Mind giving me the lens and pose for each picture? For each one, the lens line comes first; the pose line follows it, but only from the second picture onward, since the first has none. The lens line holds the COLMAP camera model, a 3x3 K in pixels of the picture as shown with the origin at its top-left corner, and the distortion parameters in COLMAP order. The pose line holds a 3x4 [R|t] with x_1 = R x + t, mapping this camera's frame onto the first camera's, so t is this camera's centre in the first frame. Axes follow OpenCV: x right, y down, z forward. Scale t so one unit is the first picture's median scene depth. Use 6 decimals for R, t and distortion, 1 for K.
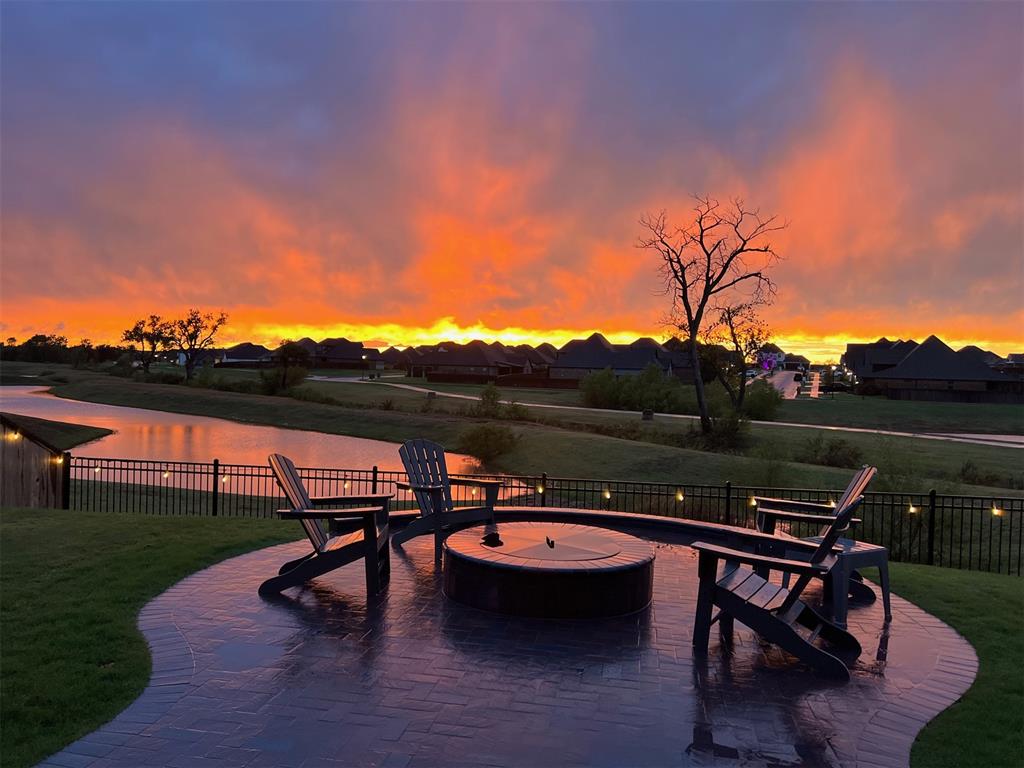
lens RADIAL K [[786.7, 0, 512.0], [0, 786.7, 384.0], [0, 0, 1]] dist [0.073408, -0.061564]
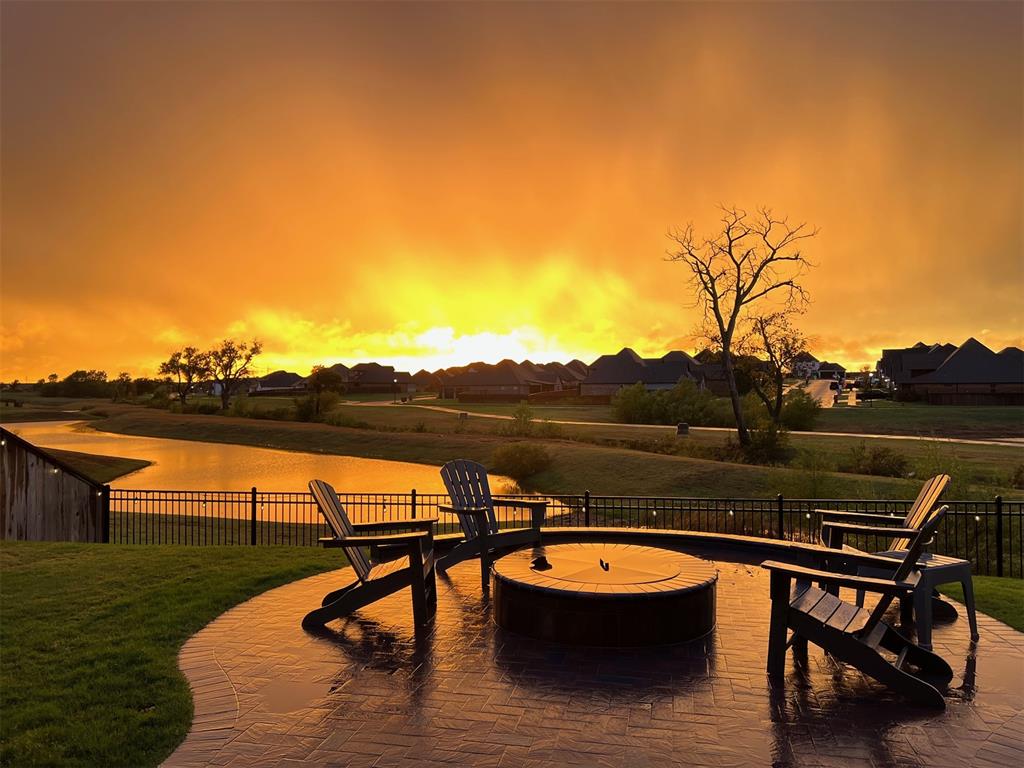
lens RADIAL K [[786.7, 0, 512.0], [0, 786.7, 384.0], [0, 0, 1]] dist [0.073408, -0.061564]
pose [[0.998639, -0.035900, -0.037837, -0.003281], [0.034965, 0.999074, -0.025078, 0.000797], [0.038703, 0.023721, 0.998969, 0.007911]]
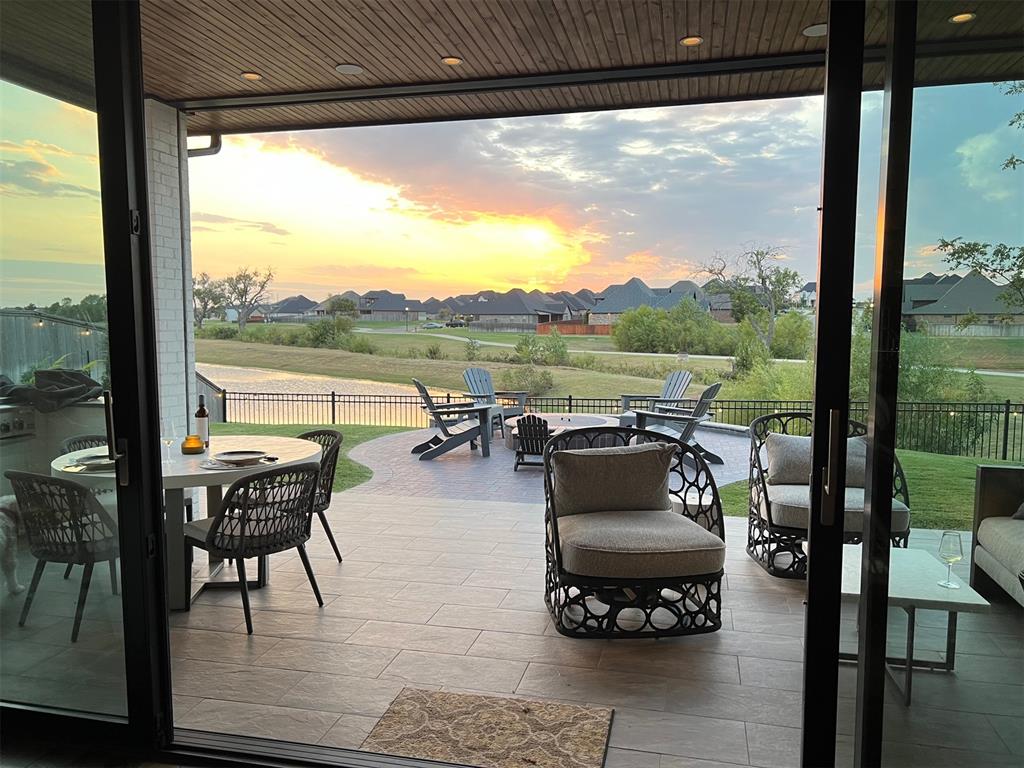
lens RADIAL K [[813.9, 0, 510.3], [0, 813.9, 386.8], [0, 0, 1]] dist [0.057112, 0.000617]
pose [[0.998351, -0.023686, -0.052293, -0.000672], [0.027146, 0.997419, 0.066464, 0.001030], [0.050584, -0.067774, 0.996418, -0.116875]]
